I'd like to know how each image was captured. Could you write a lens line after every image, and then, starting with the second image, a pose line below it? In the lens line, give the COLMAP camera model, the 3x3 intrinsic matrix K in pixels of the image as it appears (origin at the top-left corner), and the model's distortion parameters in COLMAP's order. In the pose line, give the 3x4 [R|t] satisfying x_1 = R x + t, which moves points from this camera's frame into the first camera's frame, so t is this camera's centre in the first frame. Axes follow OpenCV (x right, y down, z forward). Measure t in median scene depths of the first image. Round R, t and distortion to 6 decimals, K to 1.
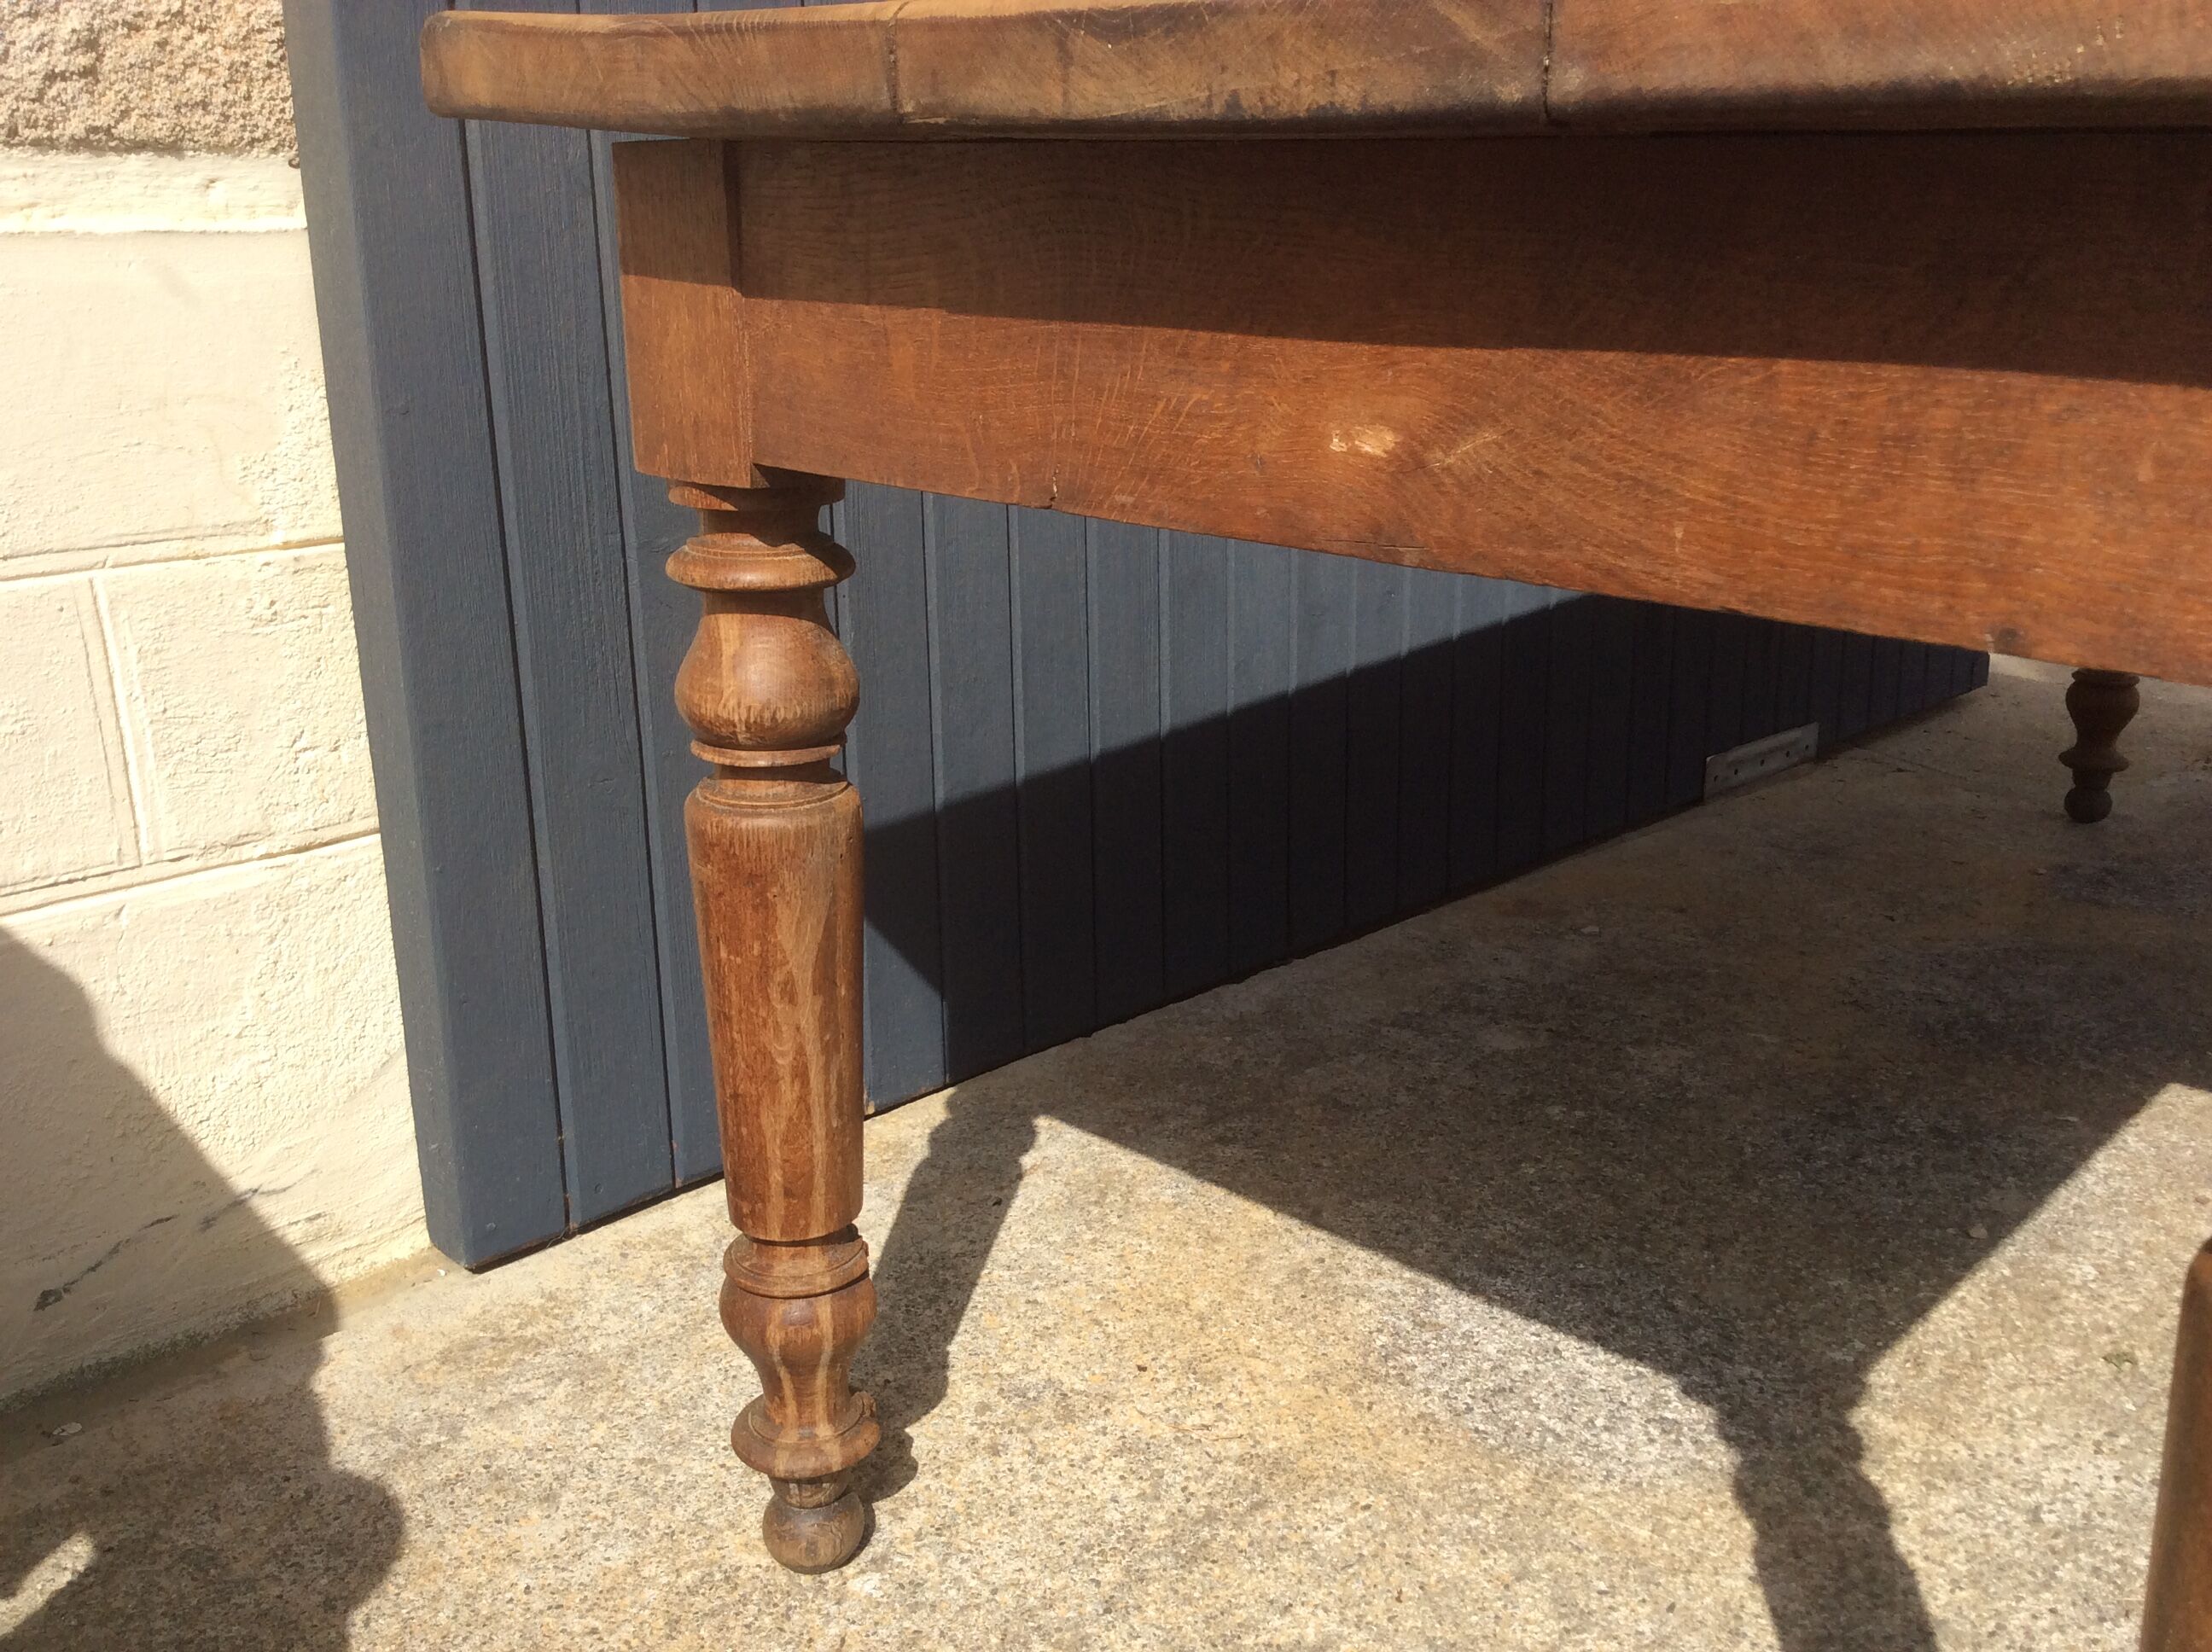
lens RADIAL K [[2020.4, 0, 1106.0], [0, 2020.4, 826.0], [0, 0, 1]] dist [0.135779, -0.275821]
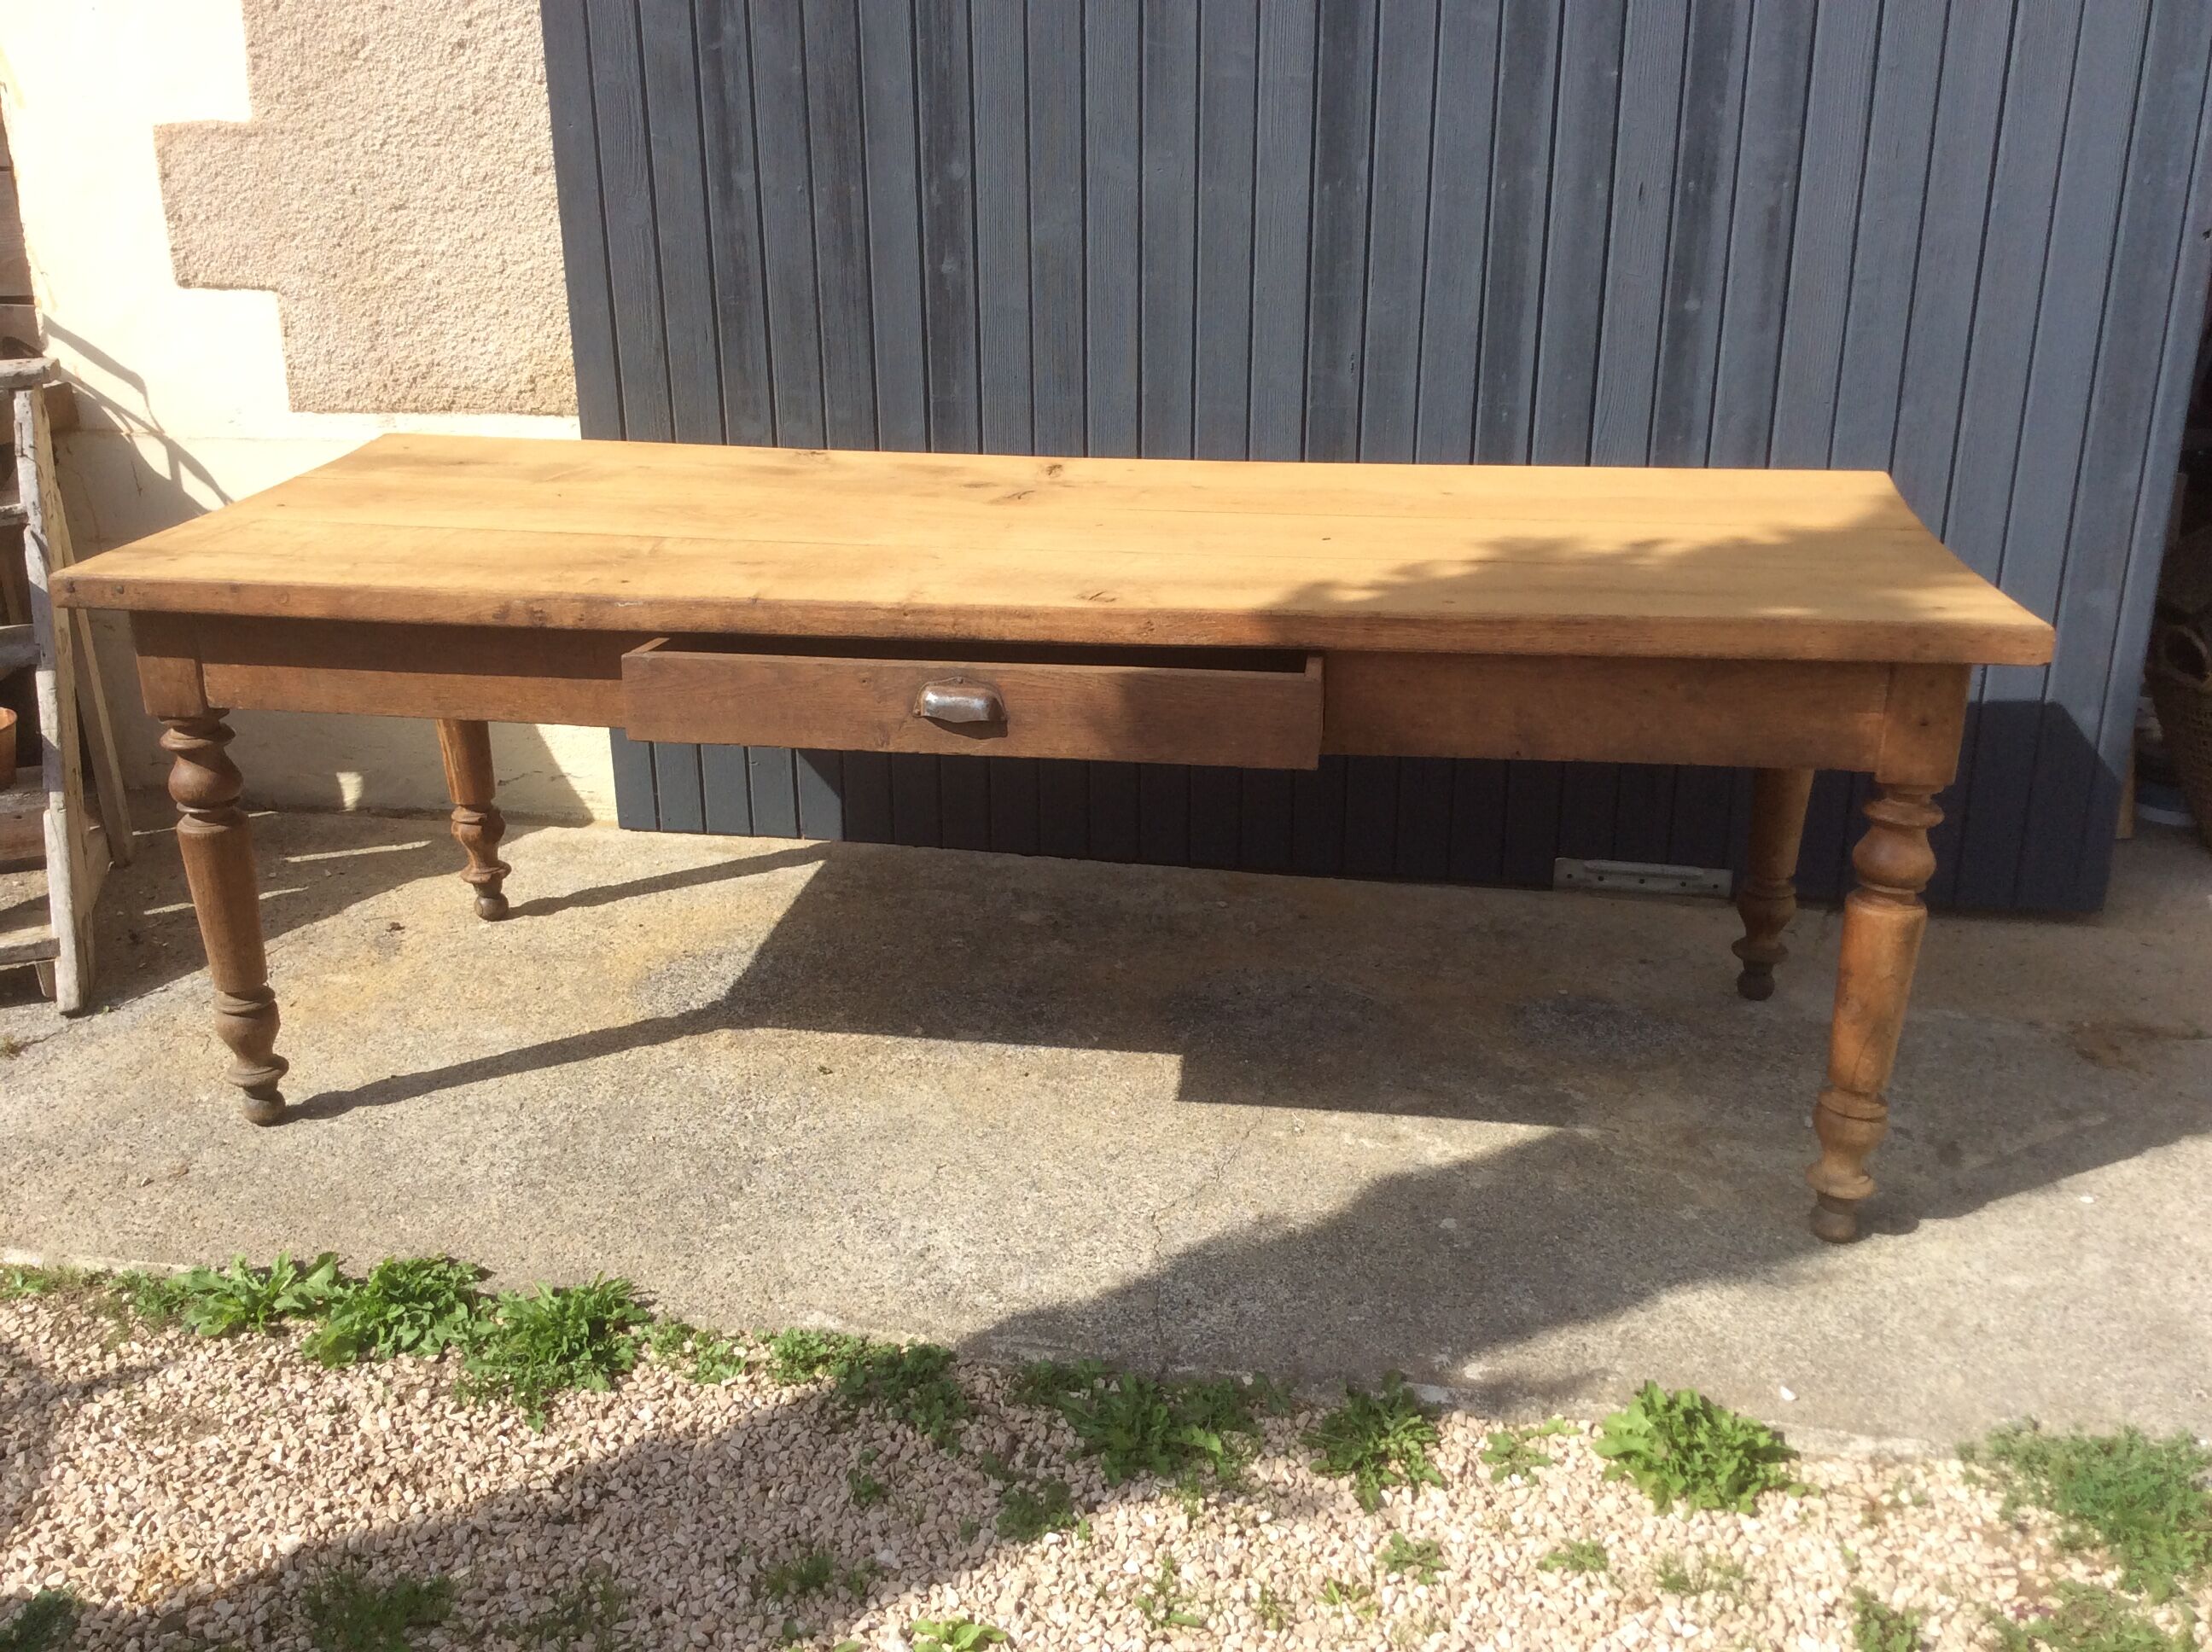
lens RADIAL K [[2001.1, 0, 1106.0], [0, 2001.1, 826.0], [0, 0, 1]] dist [0.140065, -0.227951]
pose [[0.549841, 0.285031, -0.785132, 2.838108], [-0.225898, 0.955690, 0.188750, -0.576793], [0.804142, 0.073577, 0.589866, -0.052927]]
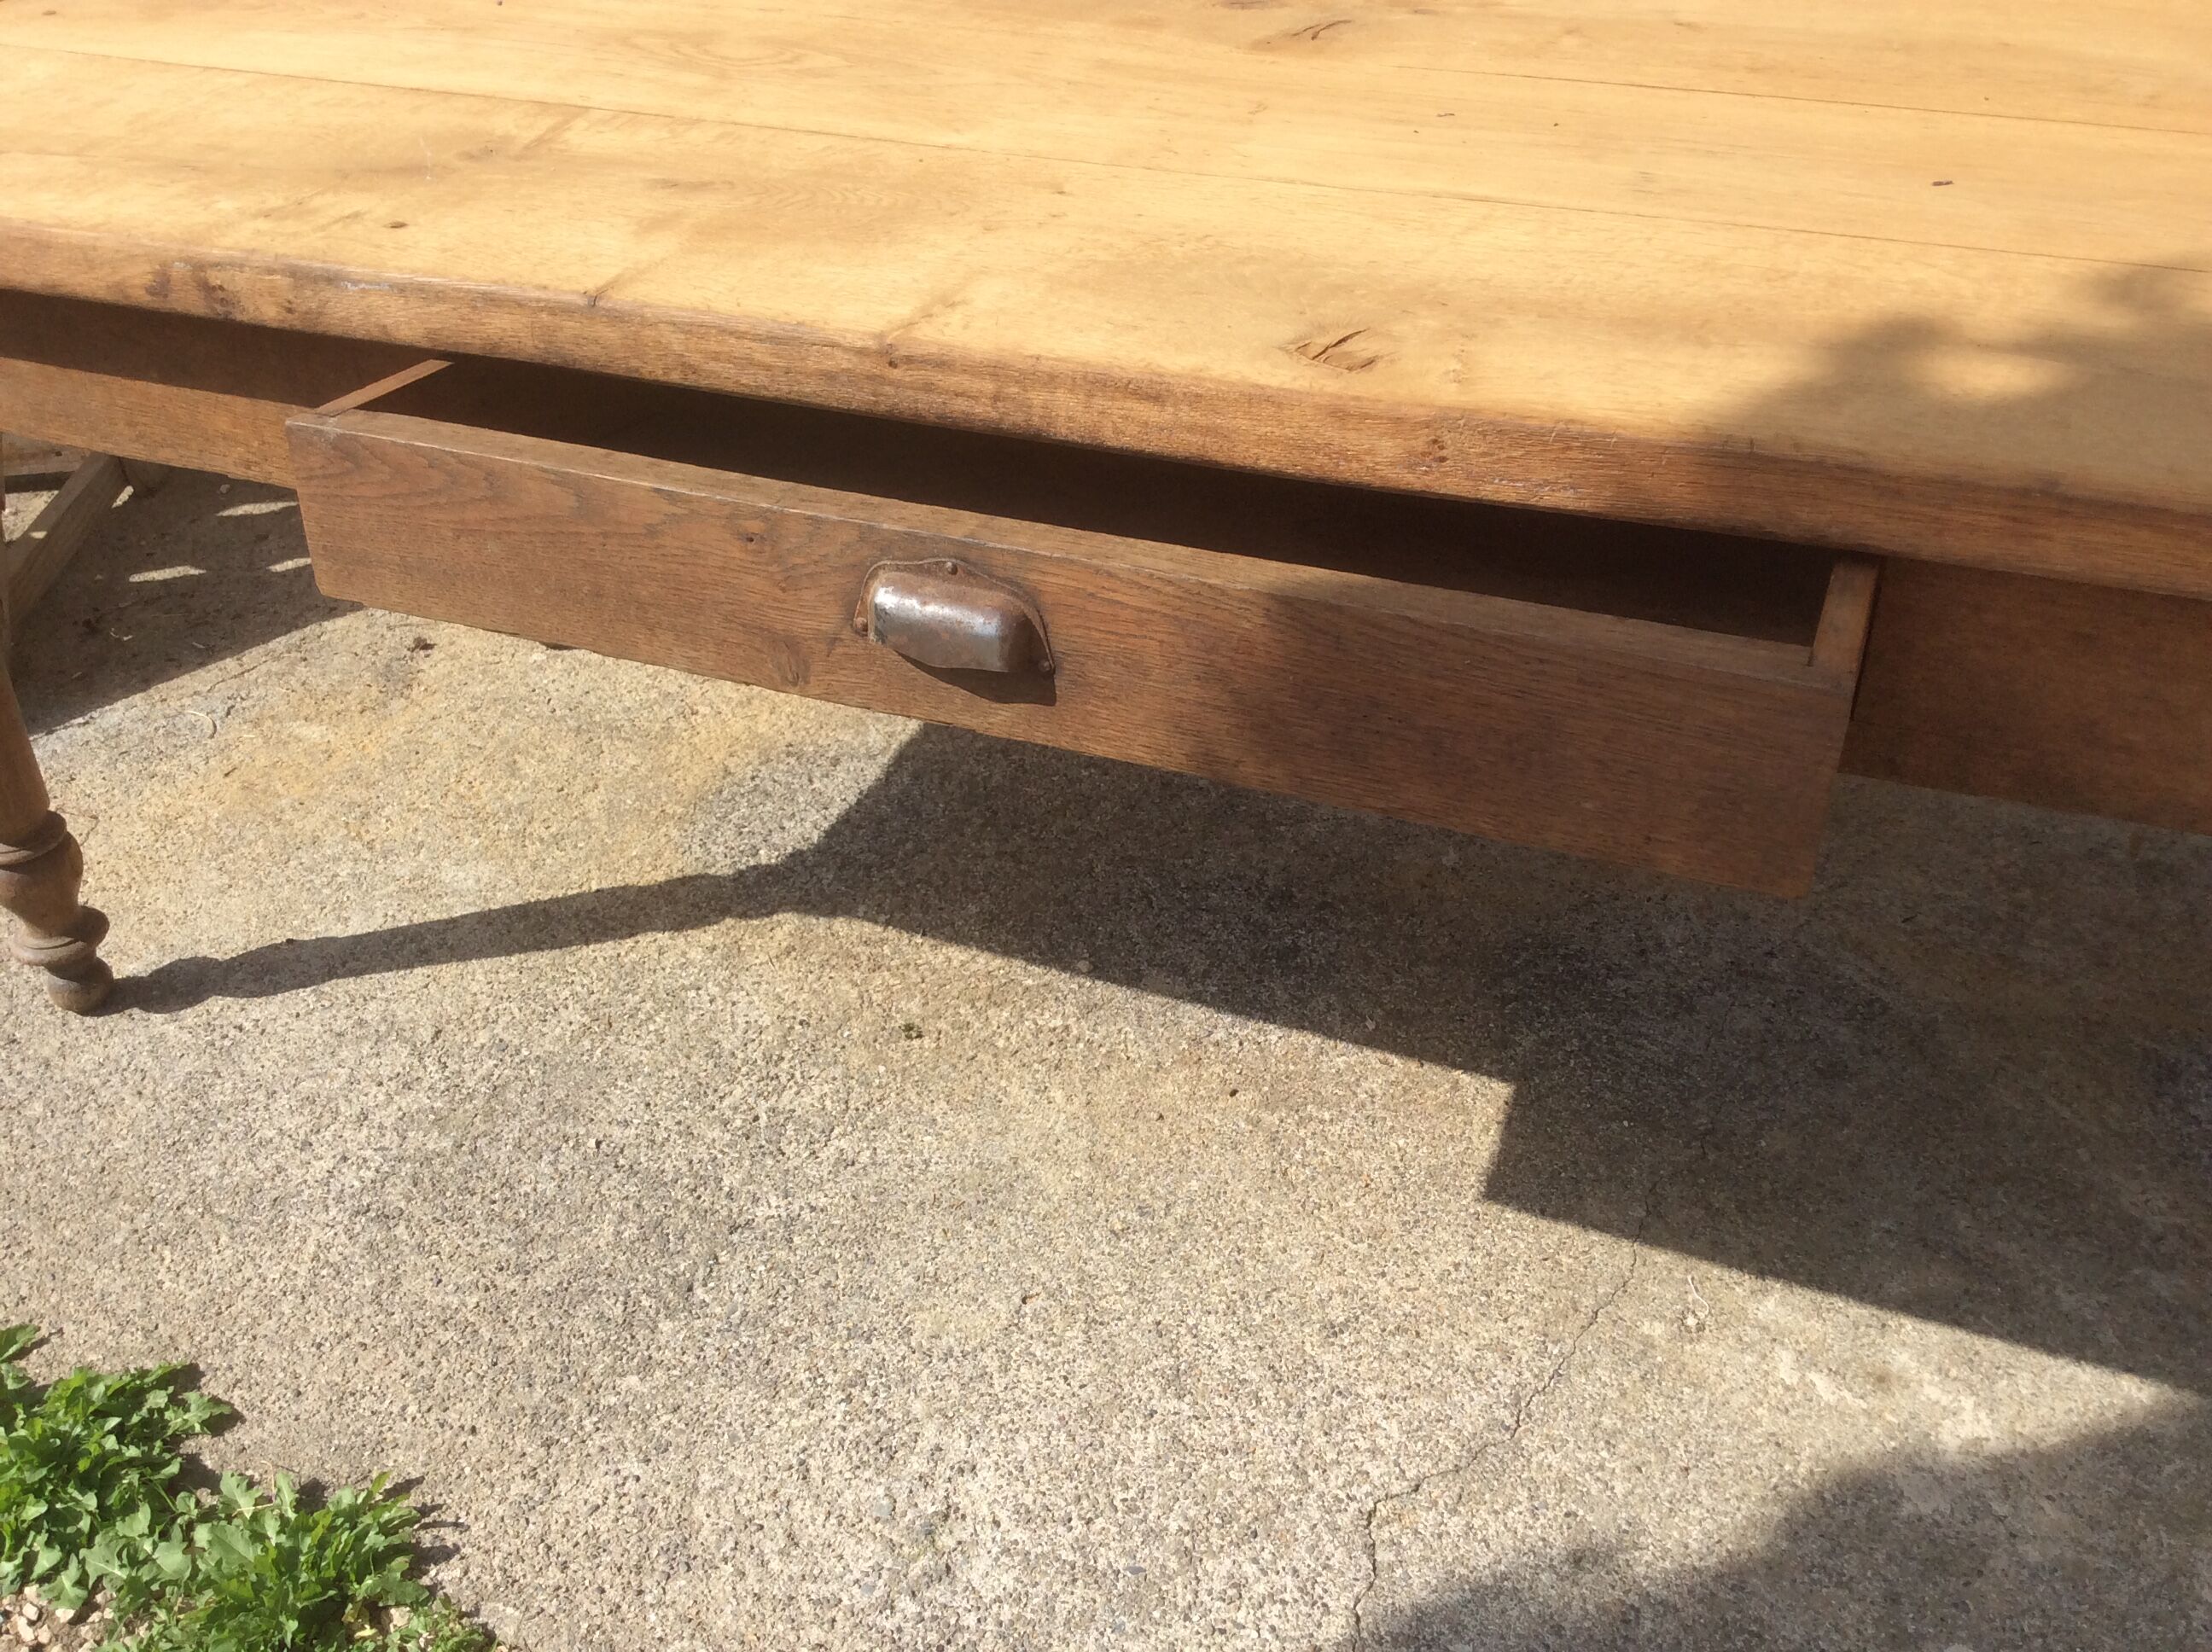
lens RADIAL K [[2020.4, 0, 1106.0], [0, 2020.4, 826.0], [0, 0, 1]] dist [0.135779, -0.275821]
pose [[0.318975, 0.526639, -0.787976, 1.881014], [-0.237938, 0.849276, 0.471291, -0.630462], [0.917410, 0.037160, 0.396205, 0.737586]]
